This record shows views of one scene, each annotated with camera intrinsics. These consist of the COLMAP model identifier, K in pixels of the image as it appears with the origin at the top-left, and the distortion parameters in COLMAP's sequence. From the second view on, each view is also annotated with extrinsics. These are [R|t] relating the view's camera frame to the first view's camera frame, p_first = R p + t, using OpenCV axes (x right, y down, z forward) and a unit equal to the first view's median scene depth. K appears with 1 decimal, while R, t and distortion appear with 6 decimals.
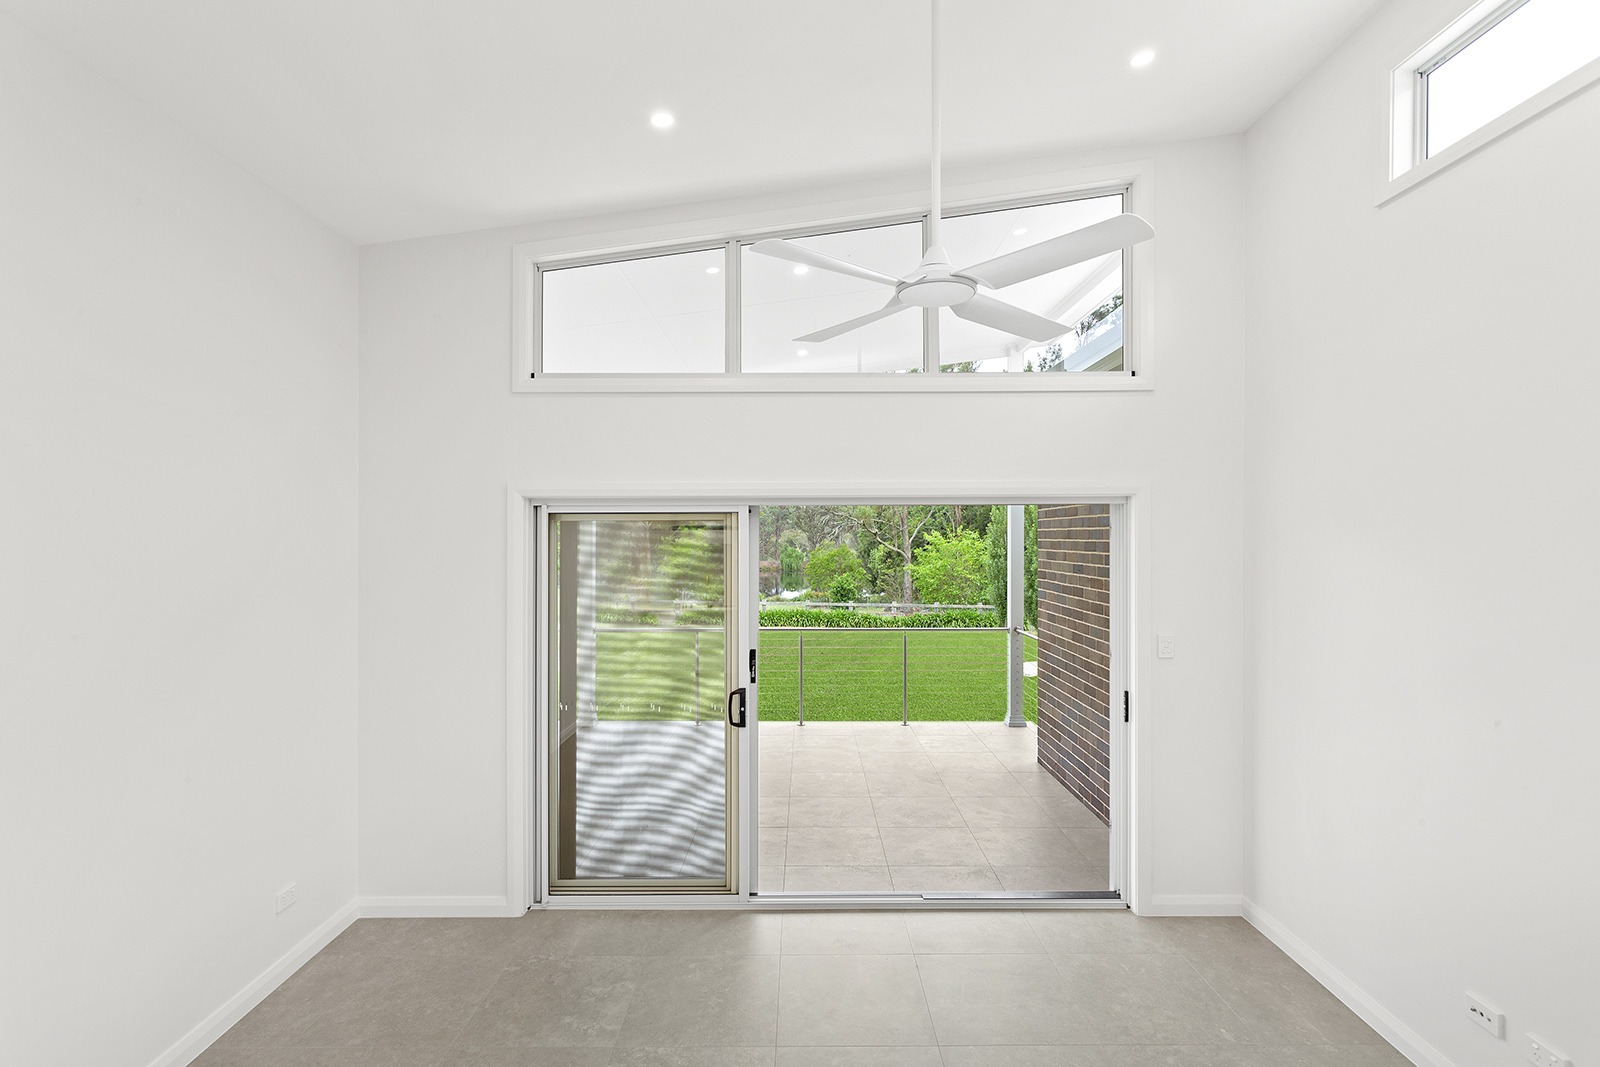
lens RADIAL K [[747.4, 0, 804.2], [0, 747.4, 538.9], [0, 0, 1]] dist [-0.015364, 0.013459]
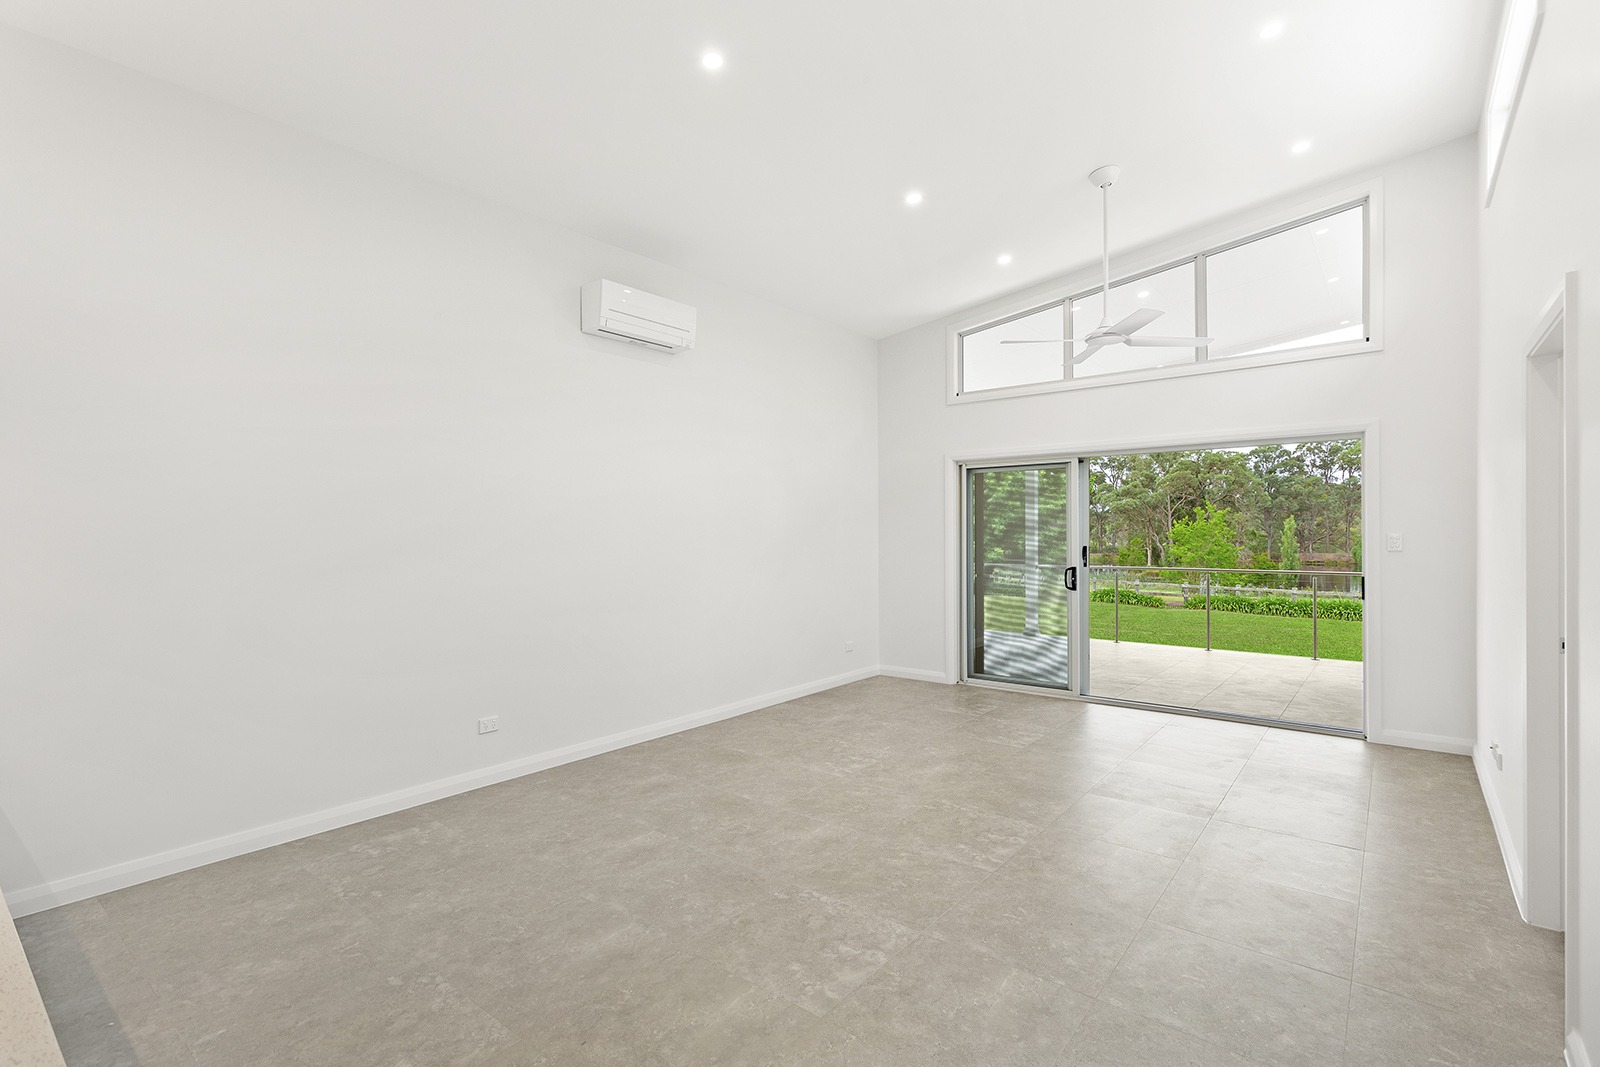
lens RADIAL K [[747.4, 0, 804.2], [0, 747.4, 538.9], [0, 0, 1]] dist [-0.015364, 0.013459]
pose [[0.784025, 0.000825, -0.620728, 0.480027], [0.007395, 0.999916, 0.010669, 0.114800], [0.620685, -0.012955, 0.783953, -0.683389]]
